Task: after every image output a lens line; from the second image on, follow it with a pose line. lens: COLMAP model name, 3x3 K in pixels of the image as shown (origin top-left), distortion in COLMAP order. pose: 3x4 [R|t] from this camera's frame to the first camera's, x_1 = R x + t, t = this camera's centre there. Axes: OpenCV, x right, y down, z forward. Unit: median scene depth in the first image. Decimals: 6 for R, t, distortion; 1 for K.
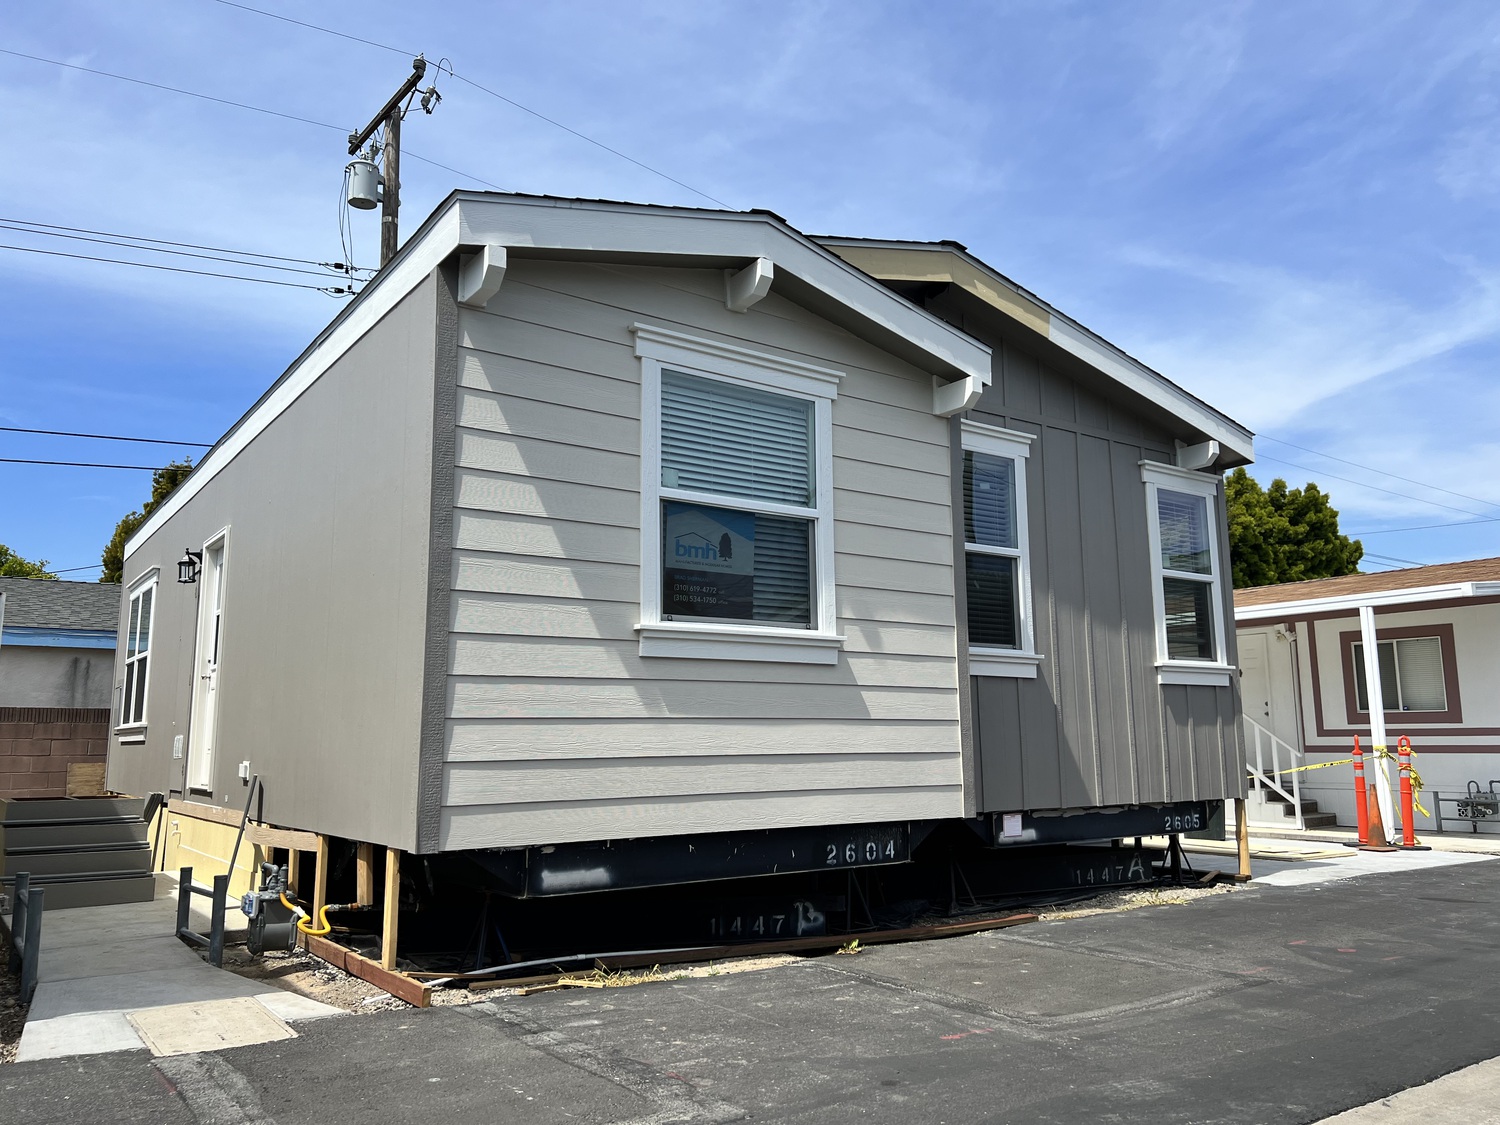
lens RADIAL K [[1122.4, 0, 752.8], [0, 1122.4, 563.5], [0, 0, 1]] dist [0.058536, -0.065031]
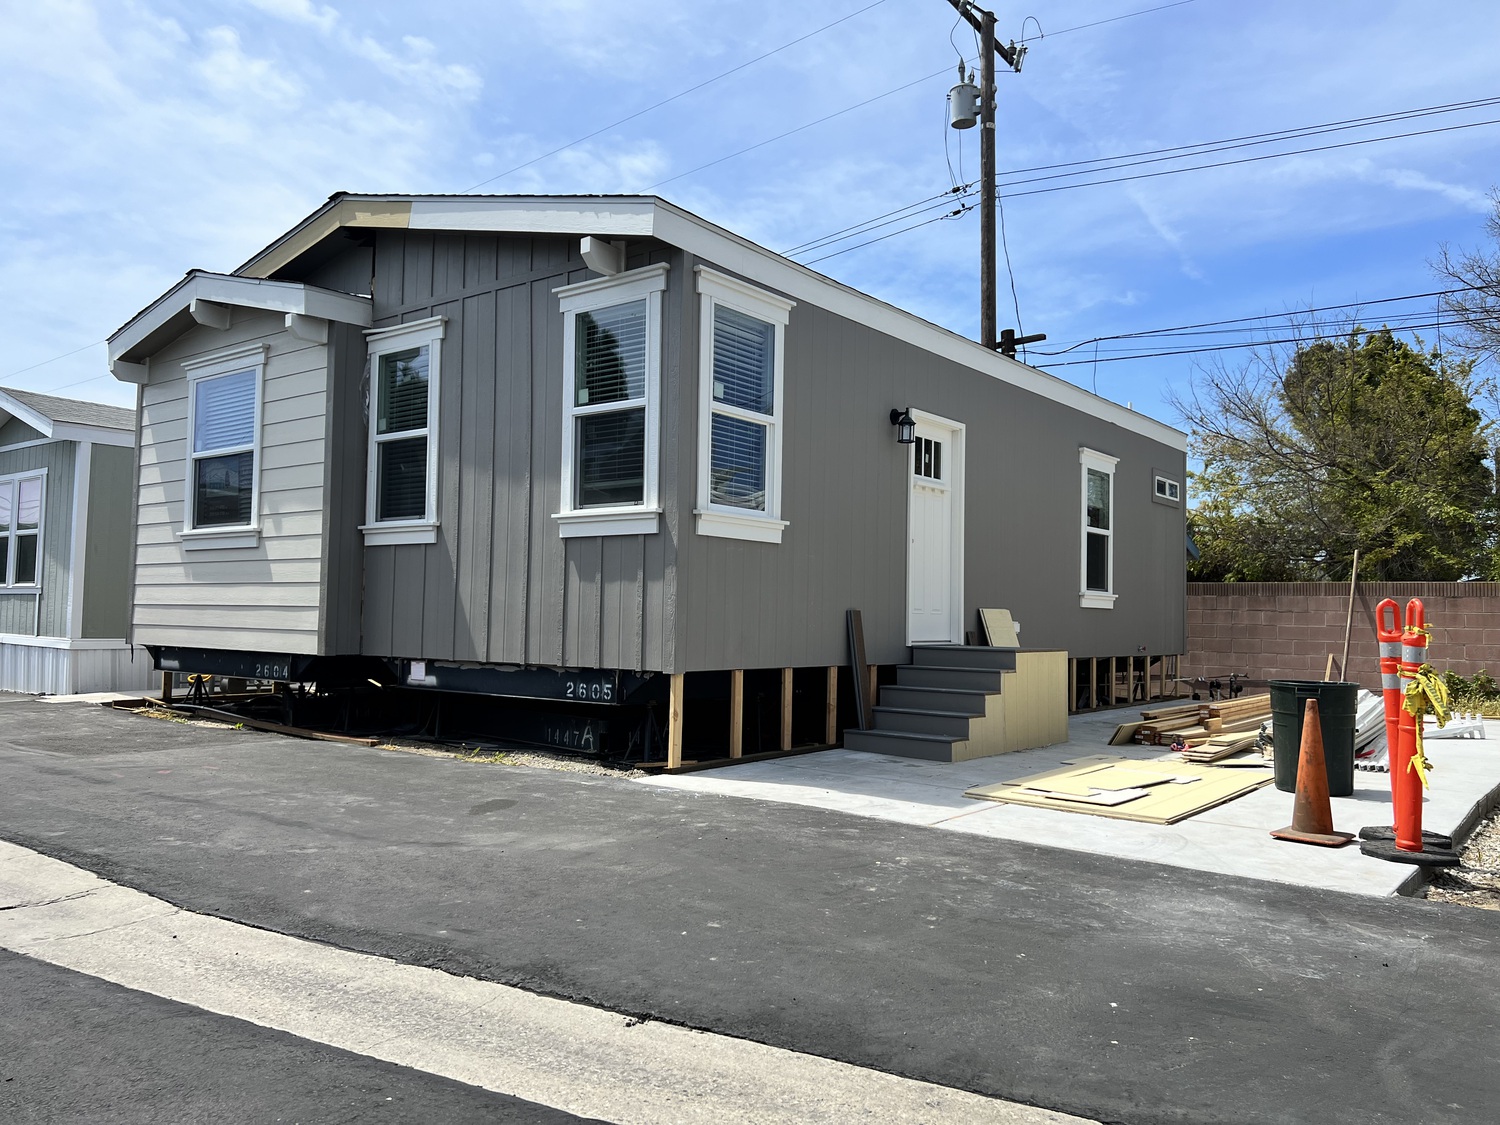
lens RADIAL K [[1122.4, 0, 754.7], [0, 1122.4, 559.5], [0, 0, 1]] dist [0.058536, -0.065031]
pose [[0.285368, -0.036869, -0.957709, 1.443107], [0.132104, 0.991235, 0.001204, 0.163124], [0.949270, -0.126861, 0.287737, 1.009982]]
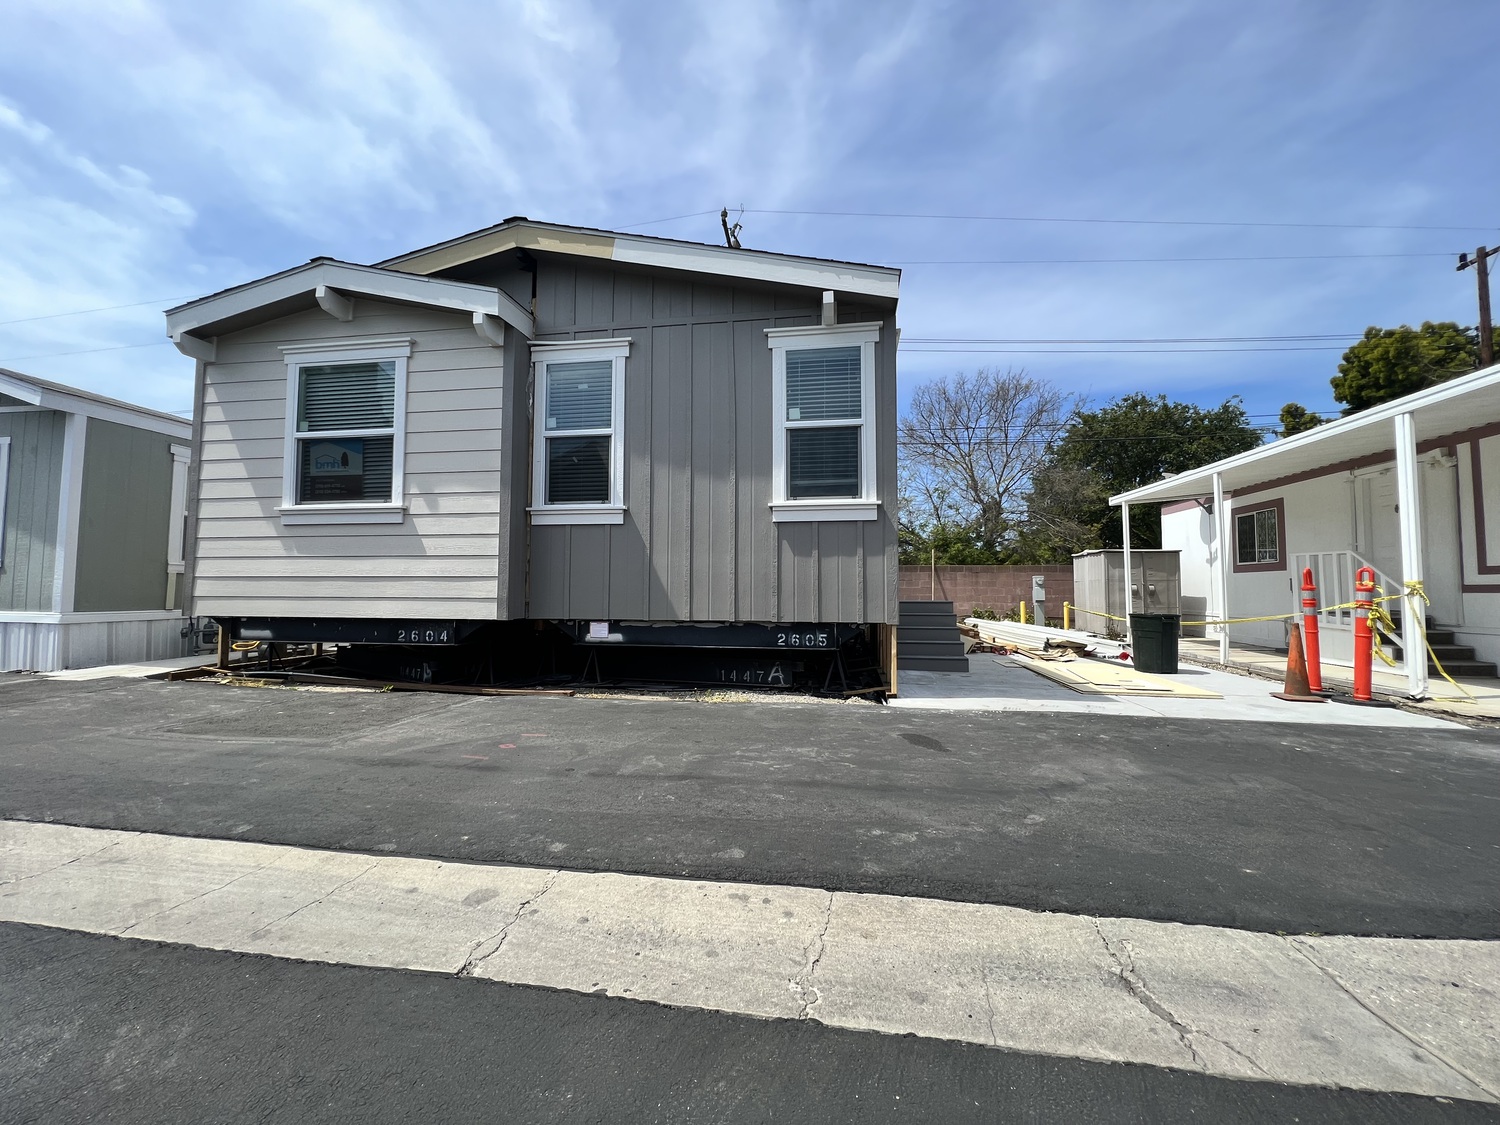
lens RADIAL K [[603.8, 0, 752.7], [0, 603.8, 558.5], [0, 0, 1]] dist [-0.002199, 0.000311]
pose [[0.712022, -0.026216, -0.701667, 0.889496], [0.100898, 0.992752, 0.065295, 0.115188], [0.694870, -0.117288, 0.709507, 0.614771]]
